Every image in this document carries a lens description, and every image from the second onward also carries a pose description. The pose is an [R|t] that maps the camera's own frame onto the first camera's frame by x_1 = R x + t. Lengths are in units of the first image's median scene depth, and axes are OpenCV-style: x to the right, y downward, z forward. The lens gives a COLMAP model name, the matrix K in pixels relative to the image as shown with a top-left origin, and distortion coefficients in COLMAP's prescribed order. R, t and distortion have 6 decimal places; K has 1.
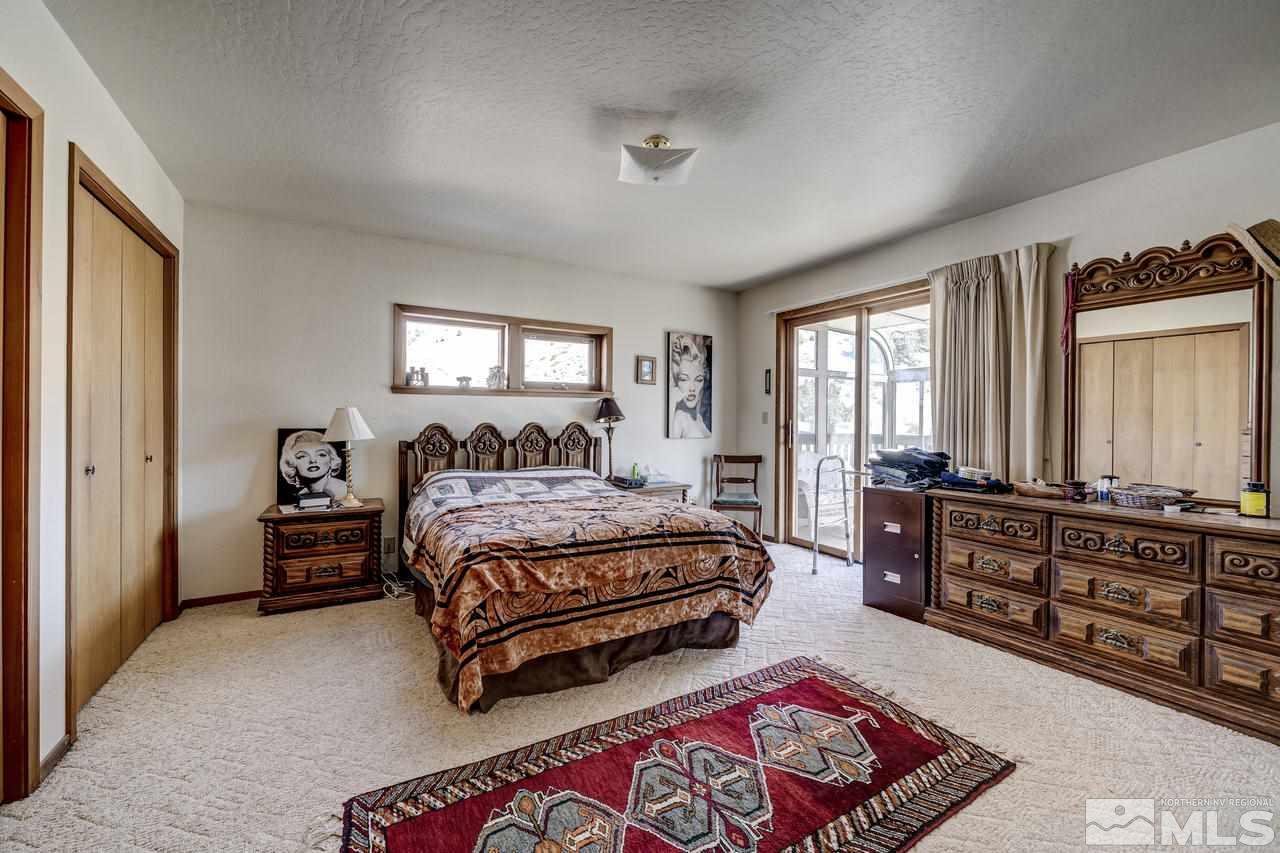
lens RADIAL K [[503.8, 0, 639.9], [0, 503.8, 418.6], [0, 0, 1]] dist [-0.002556, -0.000059]
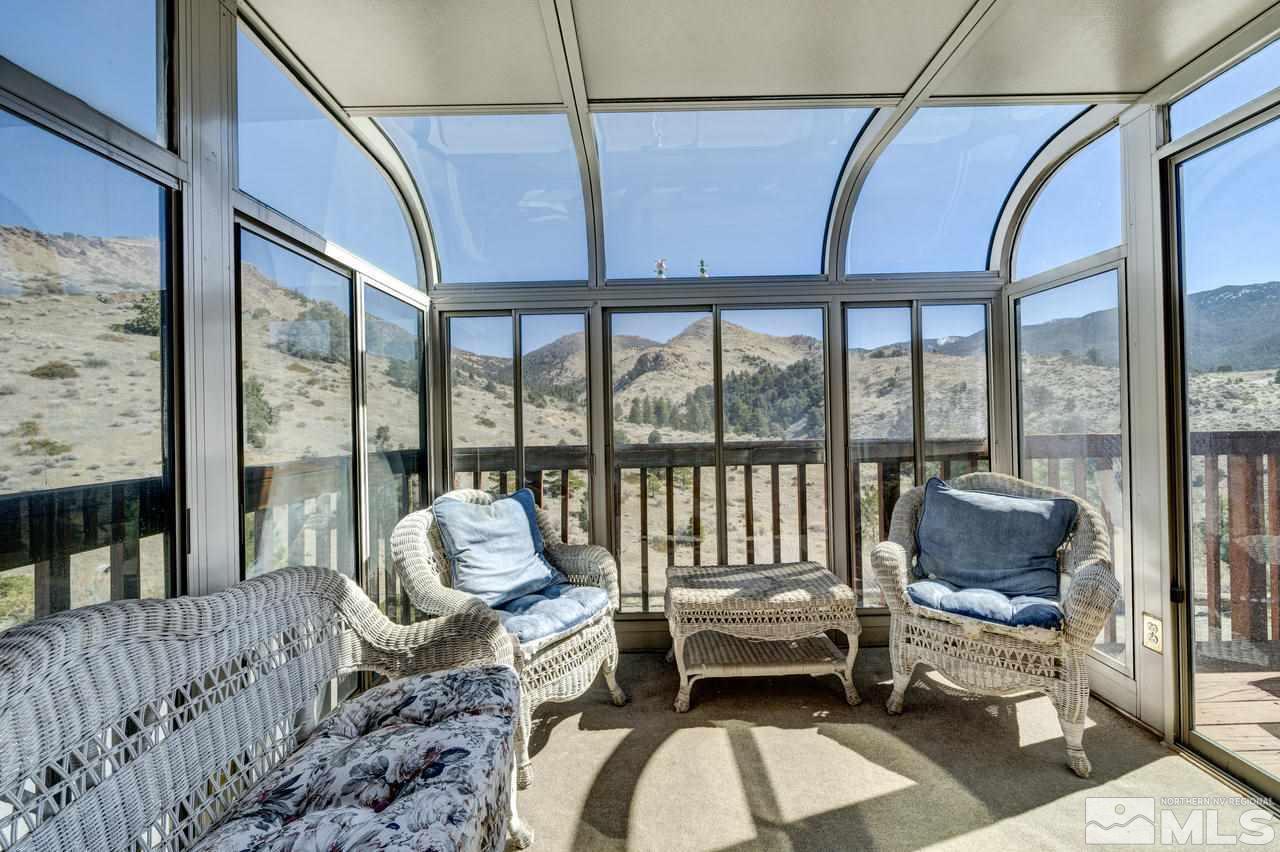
lens RADIAL K [[503.8, 0, 639.9], [0, 503.8, 418.1], [0, 0, 1]] dist [-0.002556, -0.000059]
pose [[0.514081, -0.018548, 0.857541, 0.274154], [0.027404, 0.999611, 0.005193, 0.010970], [-0.857304, 0.020830, 0.514389, 0.743460]]
